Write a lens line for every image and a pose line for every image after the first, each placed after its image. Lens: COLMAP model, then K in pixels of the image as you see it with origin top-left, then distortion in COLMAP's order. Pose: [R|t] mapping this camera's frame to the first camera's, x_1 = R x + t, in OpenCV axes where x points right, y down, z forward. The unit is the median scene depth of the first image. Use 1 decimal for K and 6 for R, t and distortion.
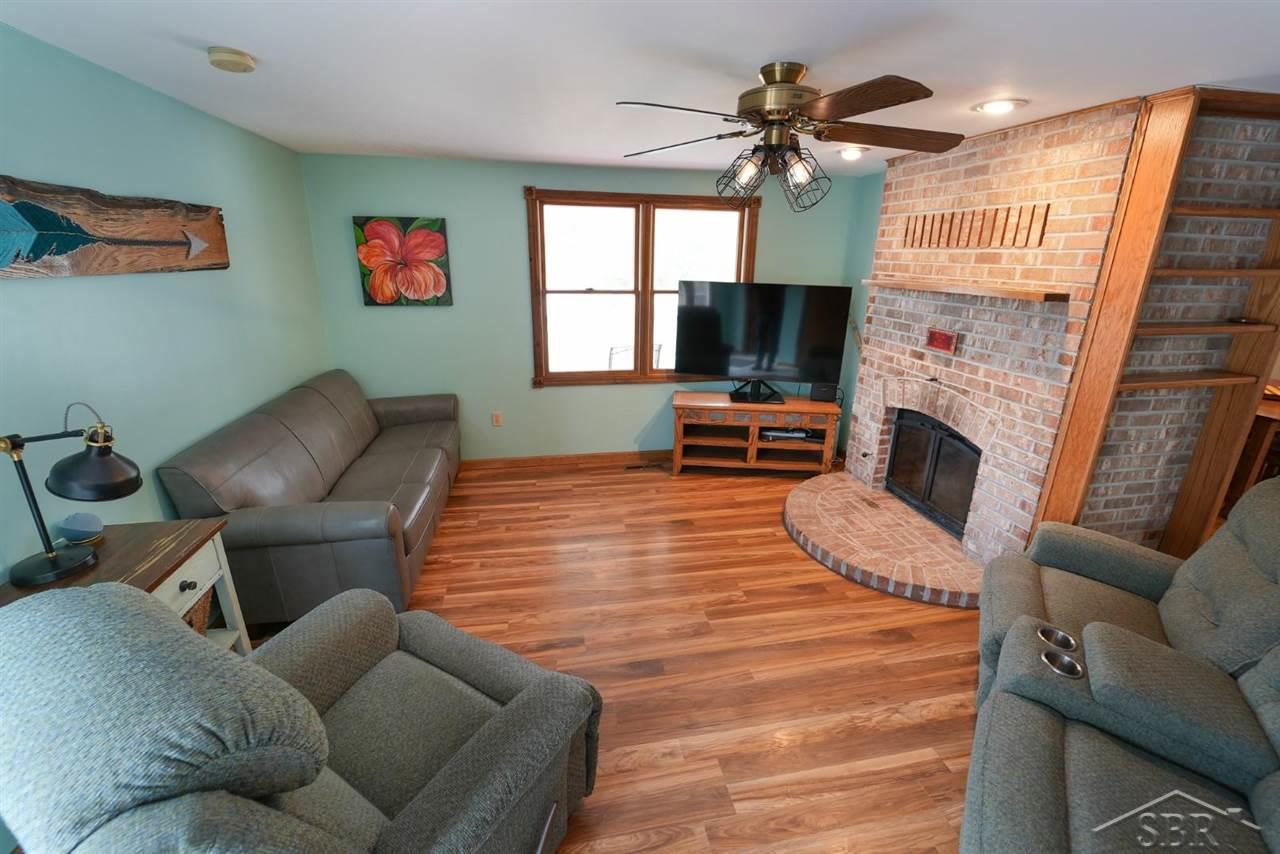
lens RADIAL K [[520.8, 0, 643.6], [0, 520.8, 423.2], [0, 0, 1]] dist [-0.021903, -0.000129]
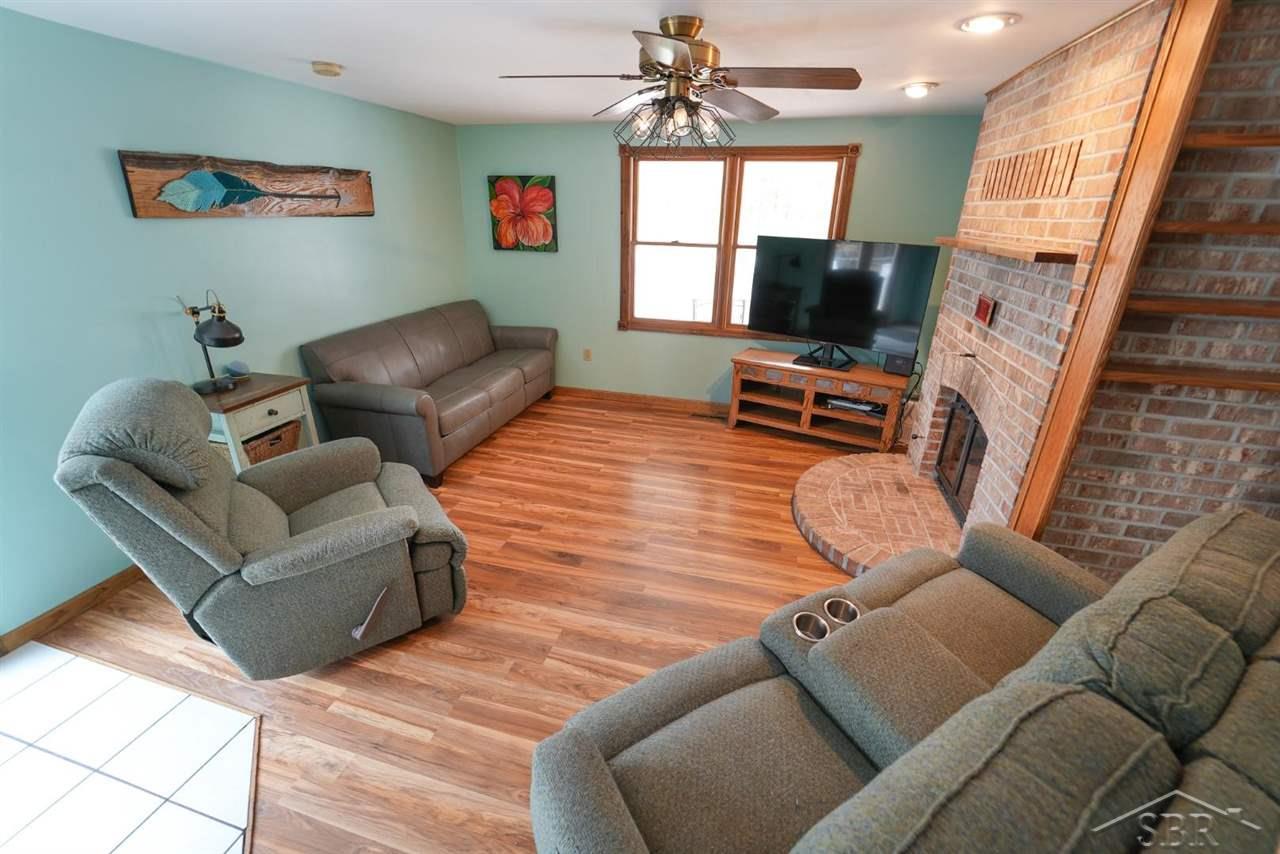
lens RADIAL K [[520.8, 0, 643.6], [0, 520.8, 423.2], [0, 0, 1]] dist [-0.021903, -0.000129]
pose [[0.904505, 0.163535, -0.393862, 0.365016], [-0.135290, 0.985882, 0.098654, 0.013672], [0.404435, -0.035947, 0.913860, -0.010169]]
